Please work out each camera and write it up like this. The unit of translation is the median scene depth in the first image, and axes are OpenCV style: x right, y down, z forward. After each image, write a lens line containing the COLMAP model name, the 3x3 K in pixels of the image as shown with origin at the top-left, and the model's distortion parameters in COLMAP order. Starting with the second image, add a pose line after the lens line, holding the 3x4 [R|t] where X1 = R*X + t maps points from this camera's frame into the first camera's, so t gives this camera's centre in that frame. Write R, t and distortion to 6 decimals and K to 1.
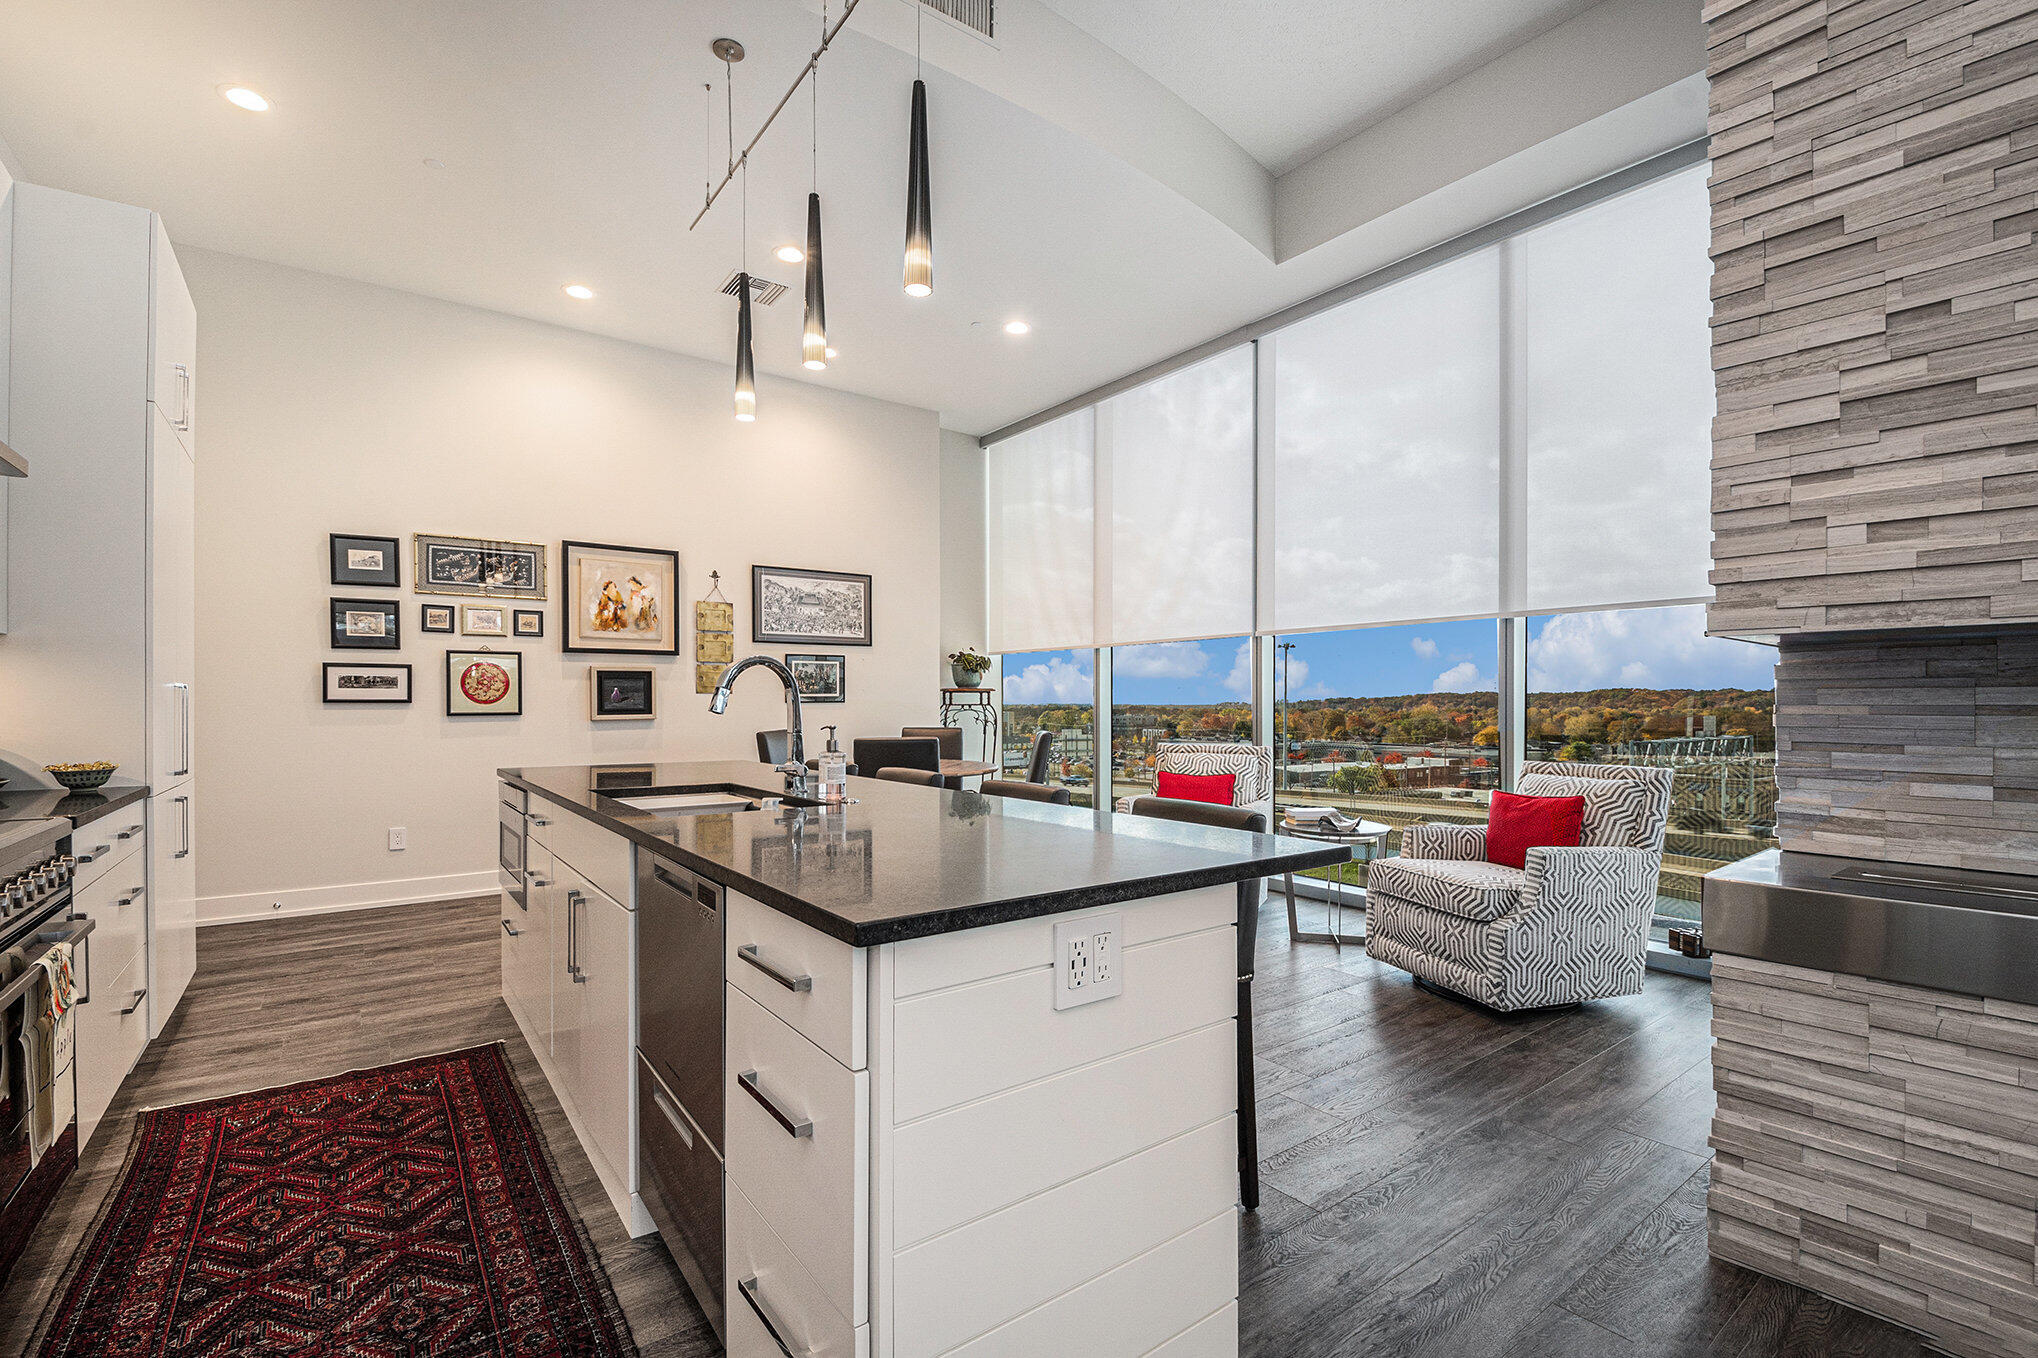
lens RADIAL K [[913.4, 0, 1050.4], [0, 913.4, 691.4], [0, 0, 1]] dist [-0.022832, -0.002363]
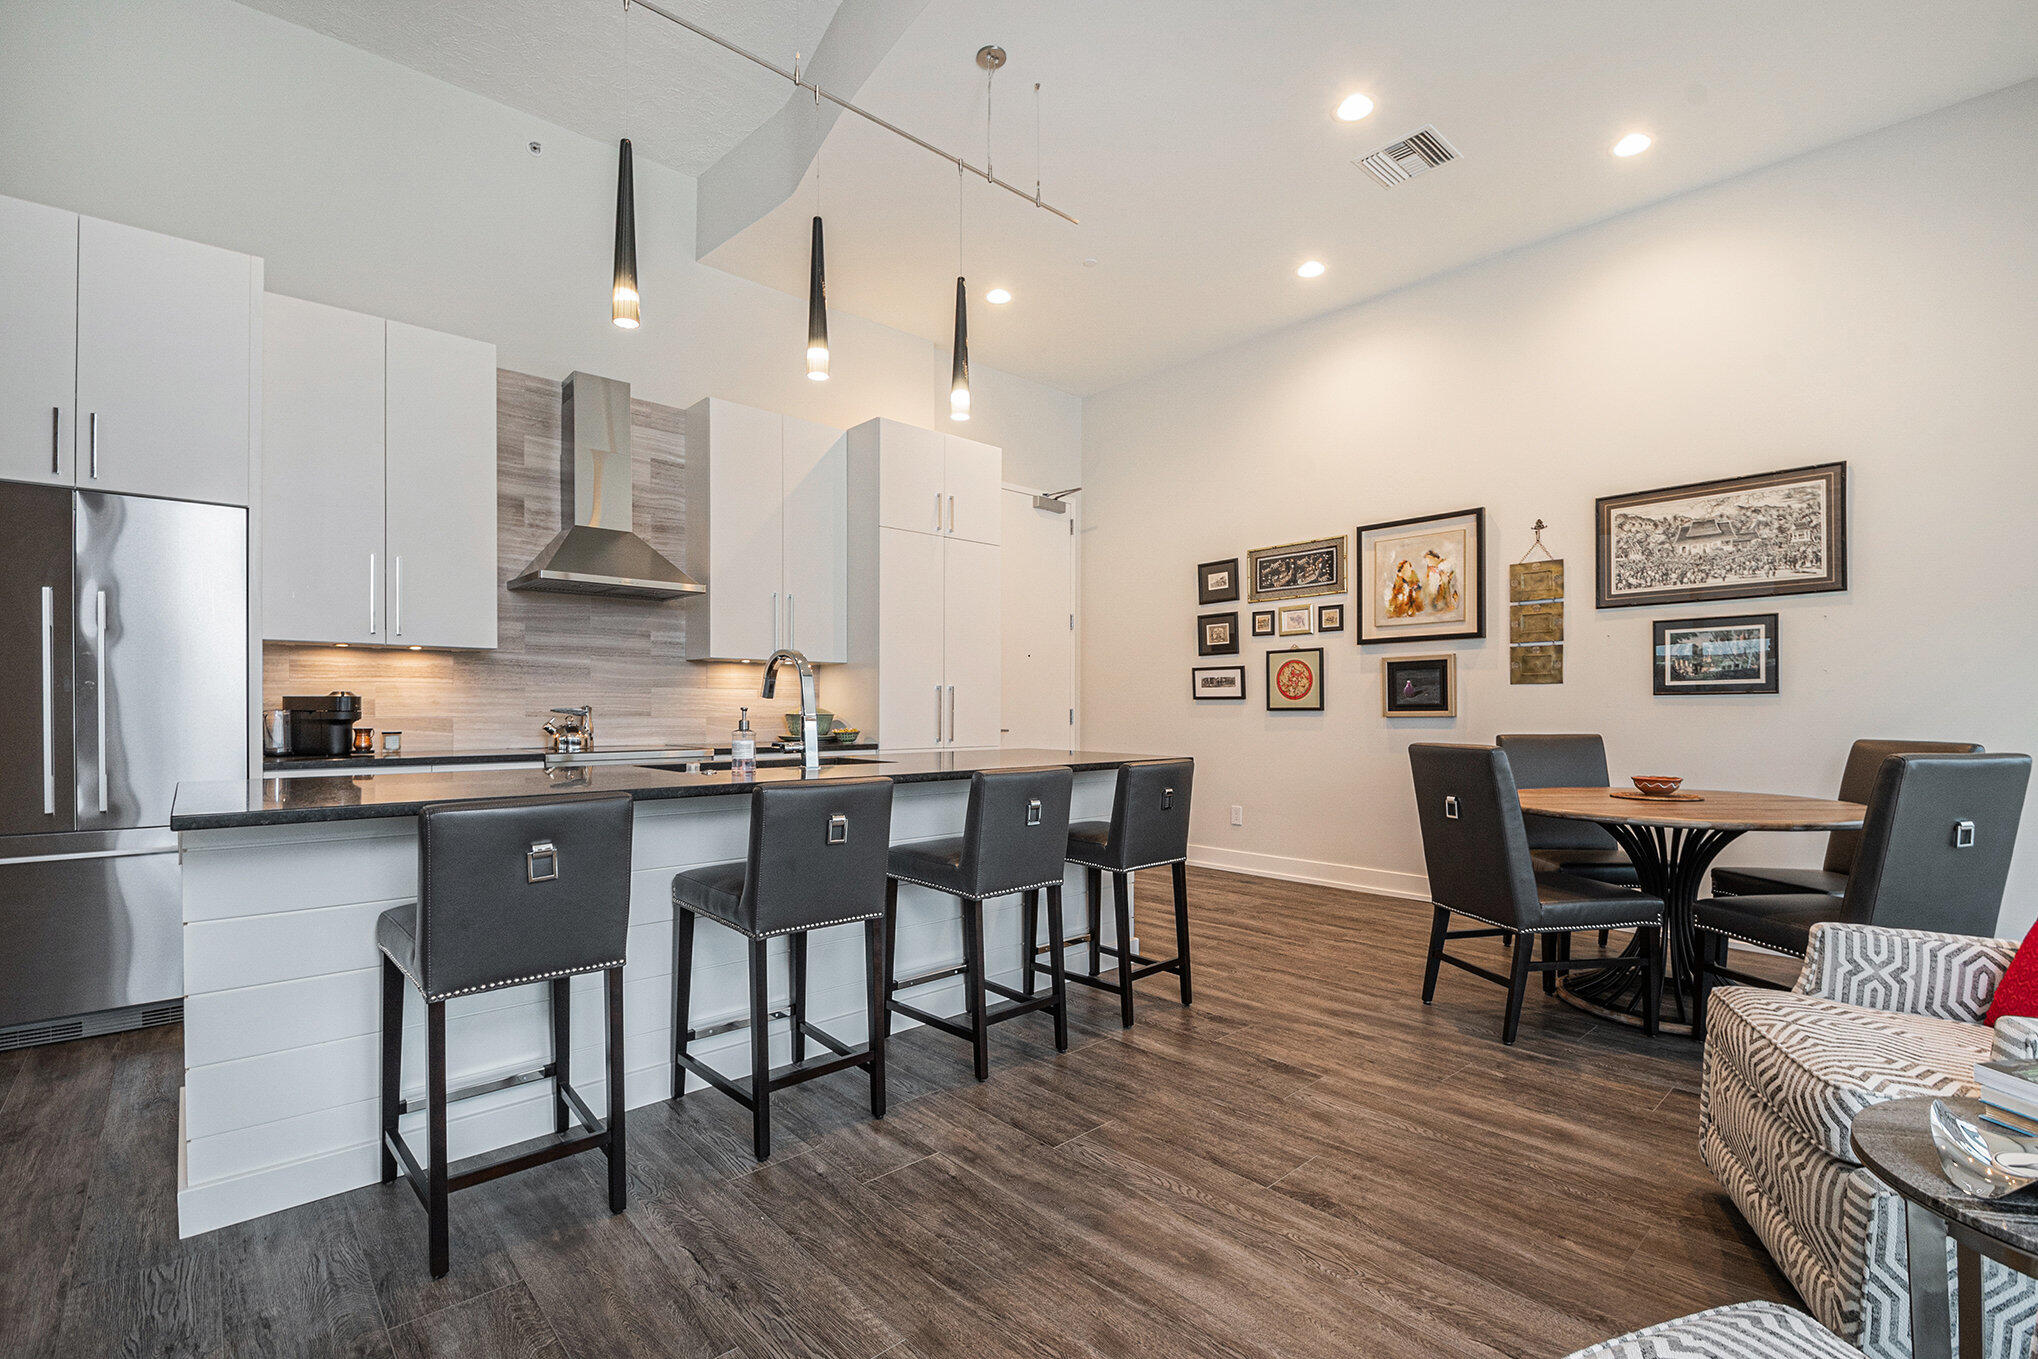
lens RADIAL K [[913.4, 0, 955.8], [0, 913.4, 711.4], [0, 0, 1]] dist [-0.022832, -0.002363]
pose [[0.042307, -0.001744, -0.999103, 0.409182], [0.012794, 0.999917, -0.001204, 0.023403], [0.999023, -0.012732, 0.042326, 0.552065]]
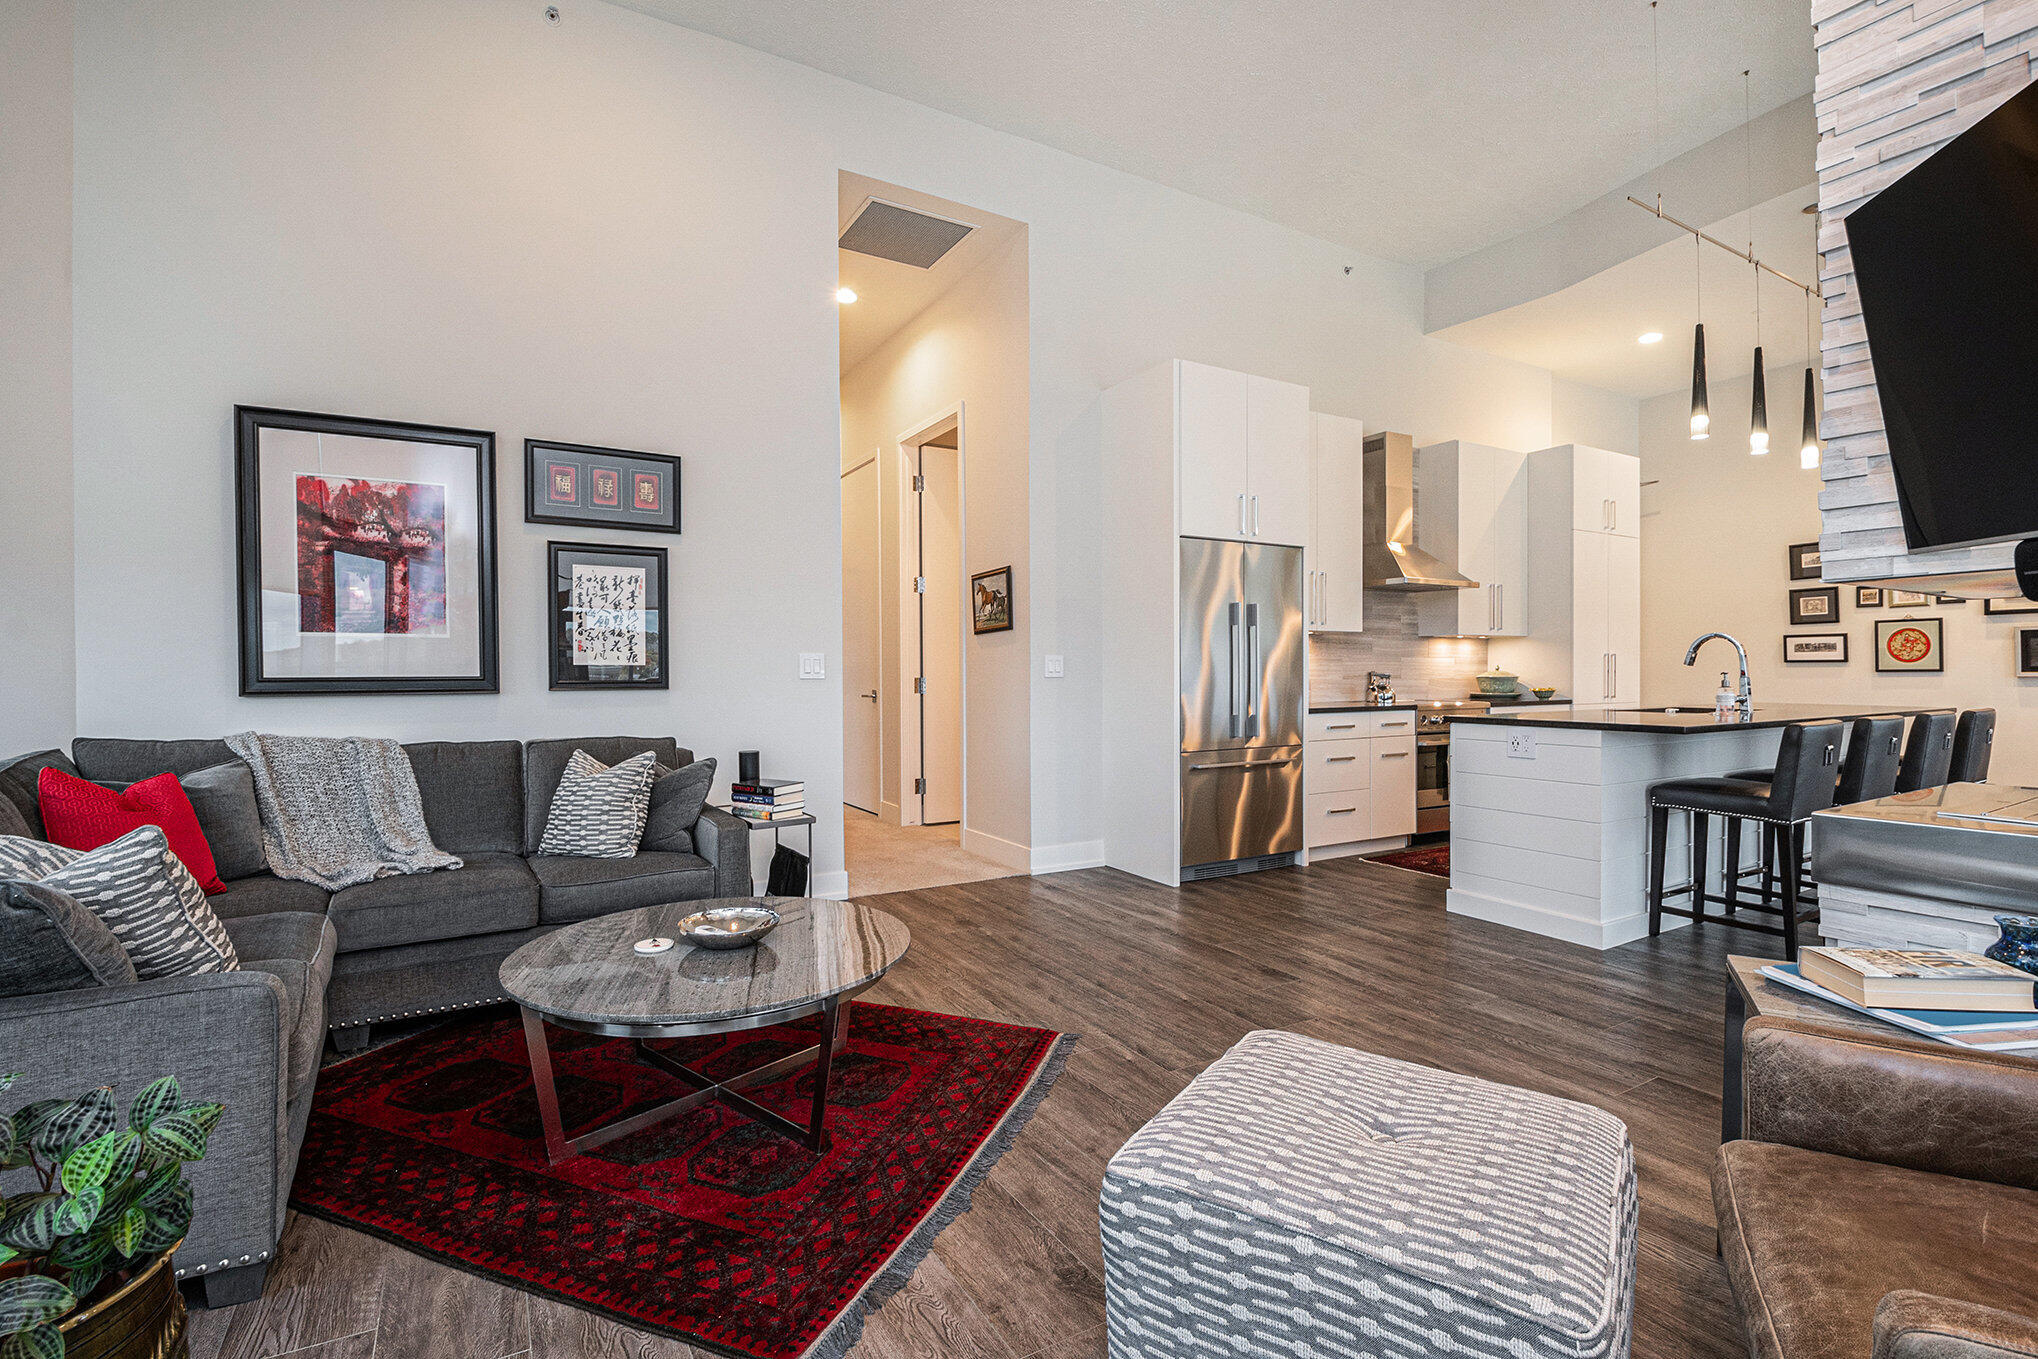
lens RADIAL K [[913.4, 0, 978.3], [0, 913.4, 687.9], [0, 0, 1]] dist [-0.022832, -0.002363]
pose [[-0.162658, 0.013951, -0.986584, 0.771120], [0.018885, 0.999761, 0.011023, 0.011730], [0.986502, -0.016839, -0.162882, -0.059873]]
